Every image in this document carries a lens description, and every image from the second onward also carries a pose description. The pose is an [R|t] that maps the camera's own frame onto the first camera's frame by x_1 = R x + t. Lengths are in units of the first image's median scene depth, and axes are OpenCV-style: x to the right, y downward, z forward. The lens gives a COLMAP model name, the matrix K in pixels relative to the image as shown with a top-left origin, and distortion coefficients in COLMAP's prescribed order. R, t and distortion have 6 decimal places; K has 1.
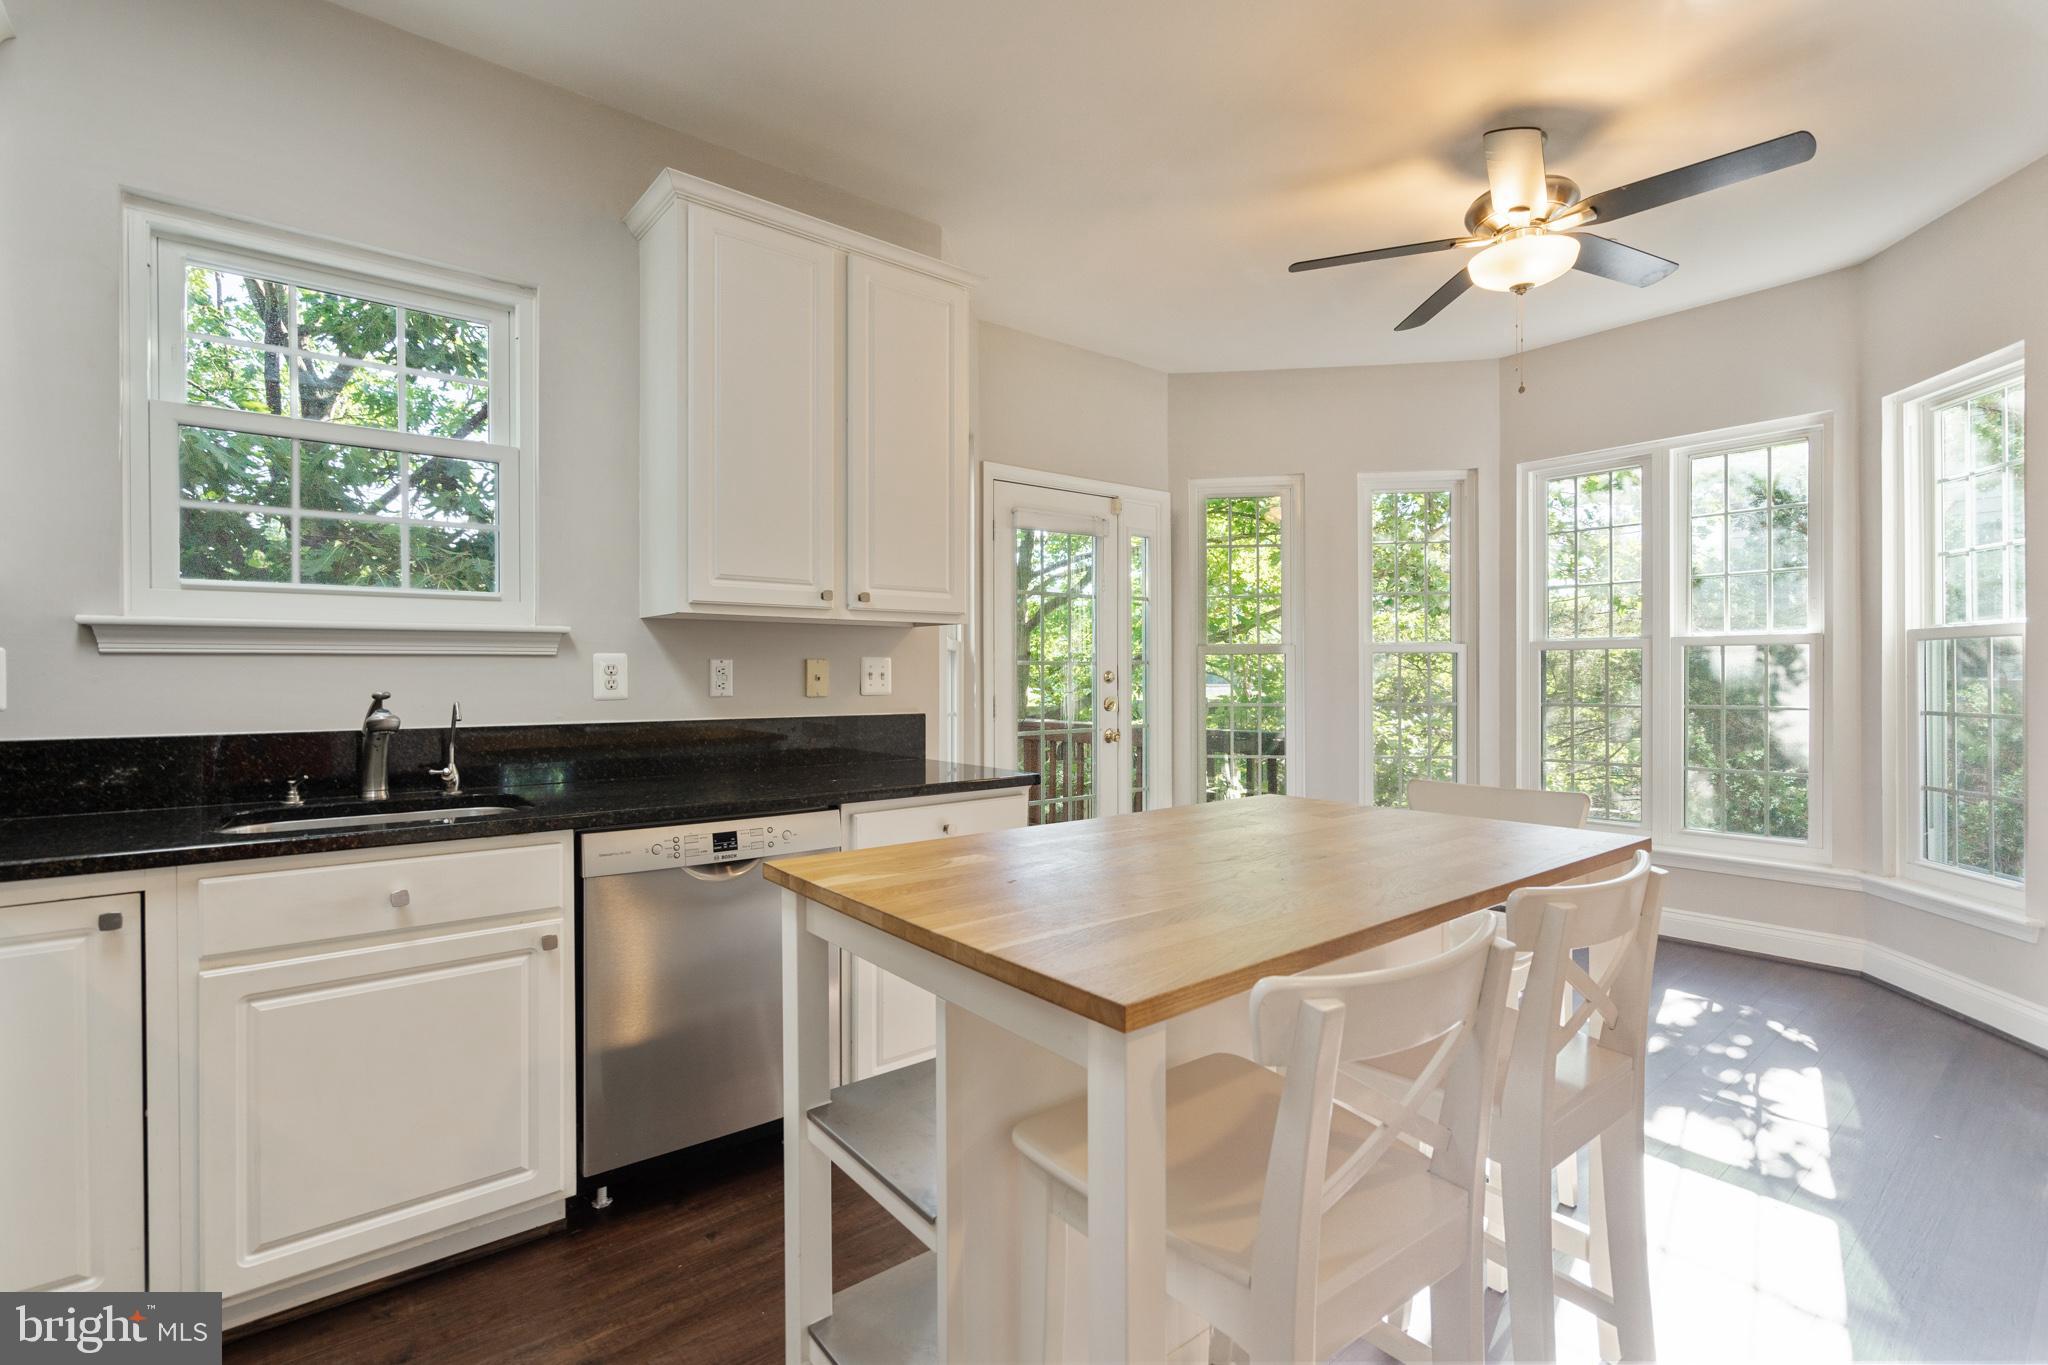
lens RADIAL K [[890.7, 0, 1024.0], [0, 890.7, 682.5], [0, 0, 1]] dist [-0.001227, 0.000031]
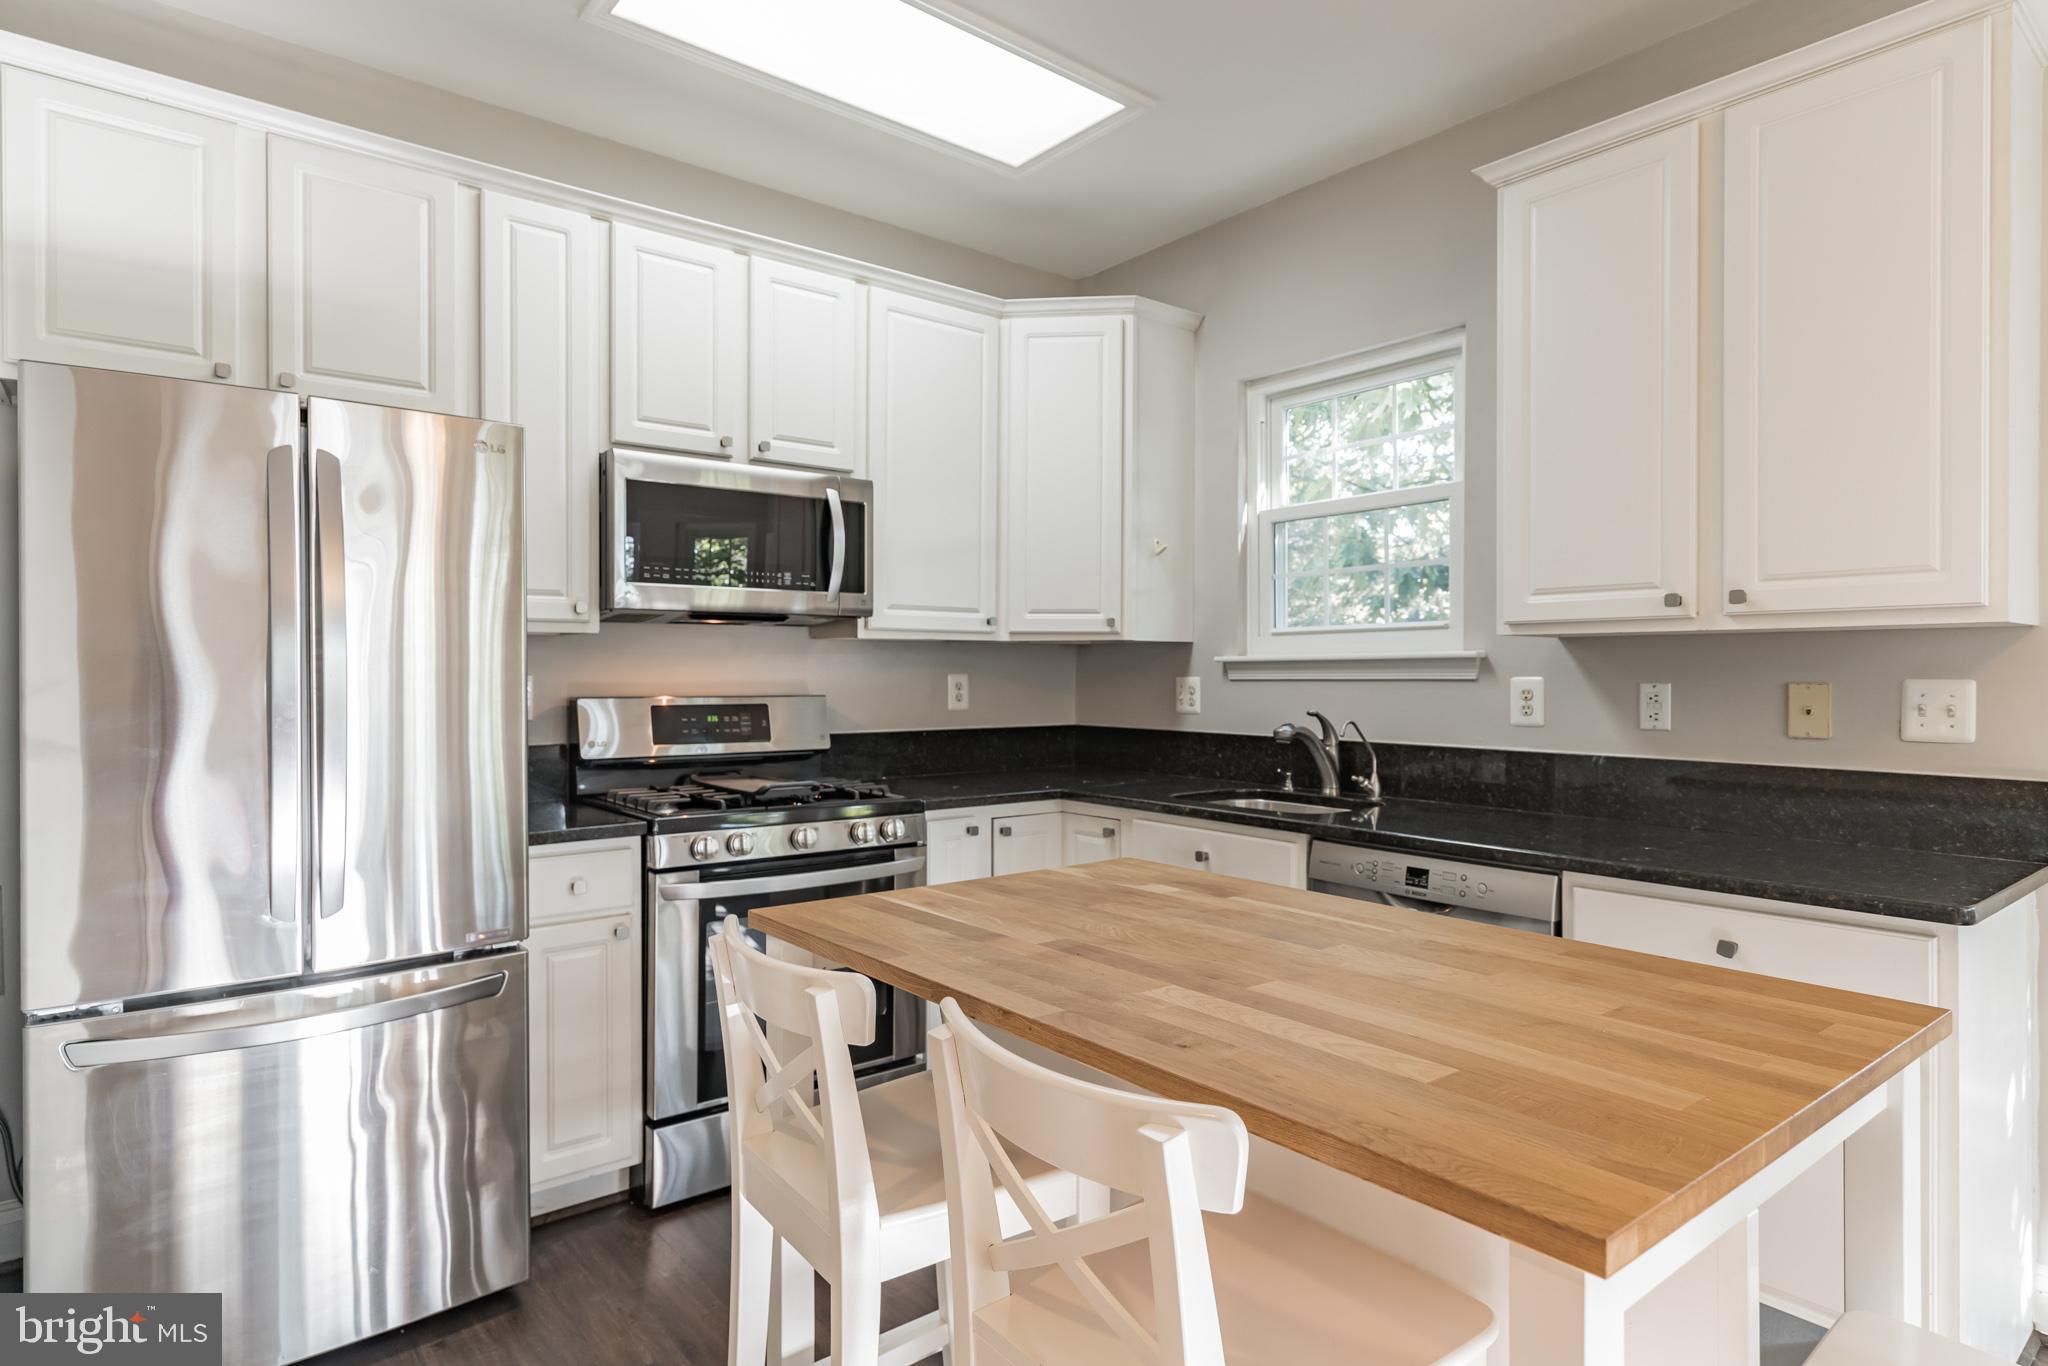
lens RADIAL K [[1137.7, 0, 1024.0], [0, 1137.7, 683.0], [0, 0, 1]] dist [0.000772, 0.000112]
pose [[-0.000602, 0.009450, -0.999955, 0.873540], [-0.011431, 0.999890, 0.009457, -0.037930], [0.999934, 0.011436, -0.000494, 0.555102]]
